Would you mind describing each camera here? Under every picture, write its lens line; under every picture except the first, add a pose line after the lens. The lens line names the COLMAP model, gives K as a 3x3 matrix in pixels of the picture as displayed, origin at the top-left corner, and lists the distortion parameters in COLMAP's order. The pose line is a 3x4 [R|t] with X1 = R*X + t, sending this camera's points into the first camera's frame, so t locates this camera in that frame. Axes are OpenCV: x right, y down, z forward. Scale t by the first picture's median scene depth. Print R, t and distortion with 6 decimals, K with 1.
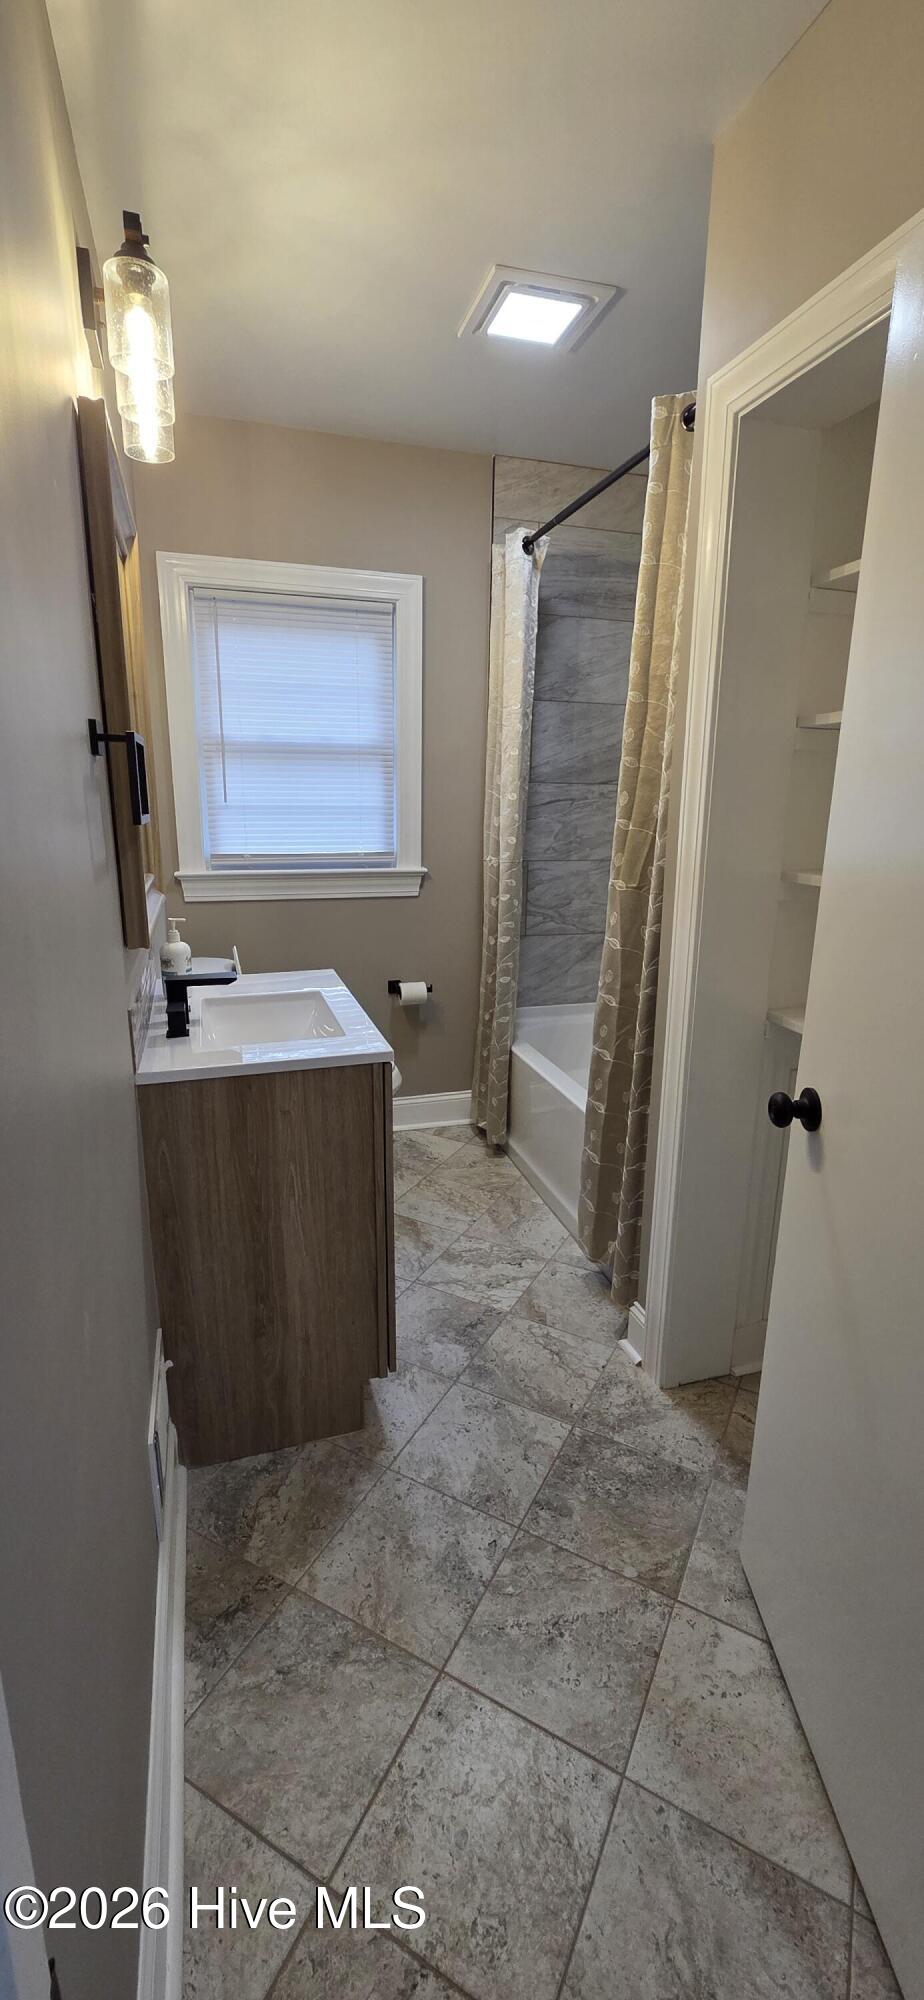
lens RADIAL K [[820.2, 0, 458.4], [0, 820.2, 1001.9], [0, 0, 1]] dist [-0.000371, -0.000360]
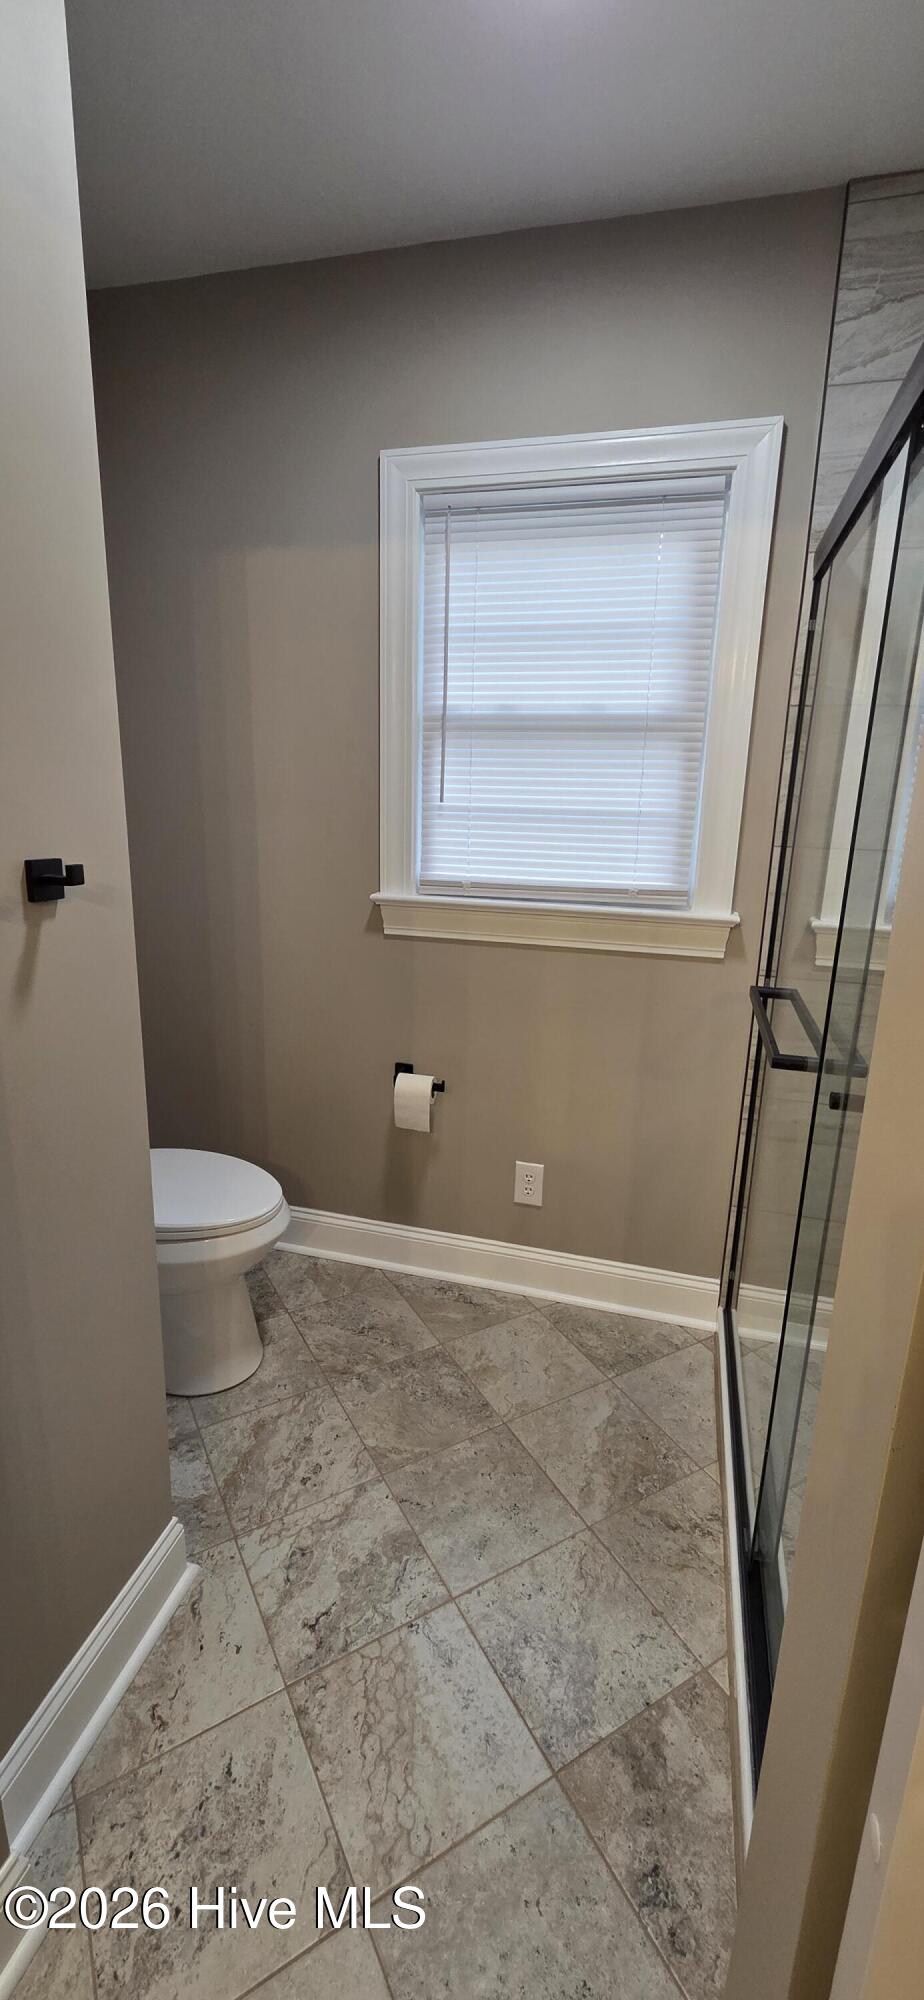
lens RADIAL K [[820.2, 0, 455.5], [0, 820.2, 1005.6], [0, 0, 1]] dist [-0.000371, -0.000360]
pose [[-0.531627, 0.189248, -0.825566, 0.410733], [-0.233890, 0.904015, 0.357845, -0.291361], [0.814045, 0.383331, -0.436335, 1.179144]]
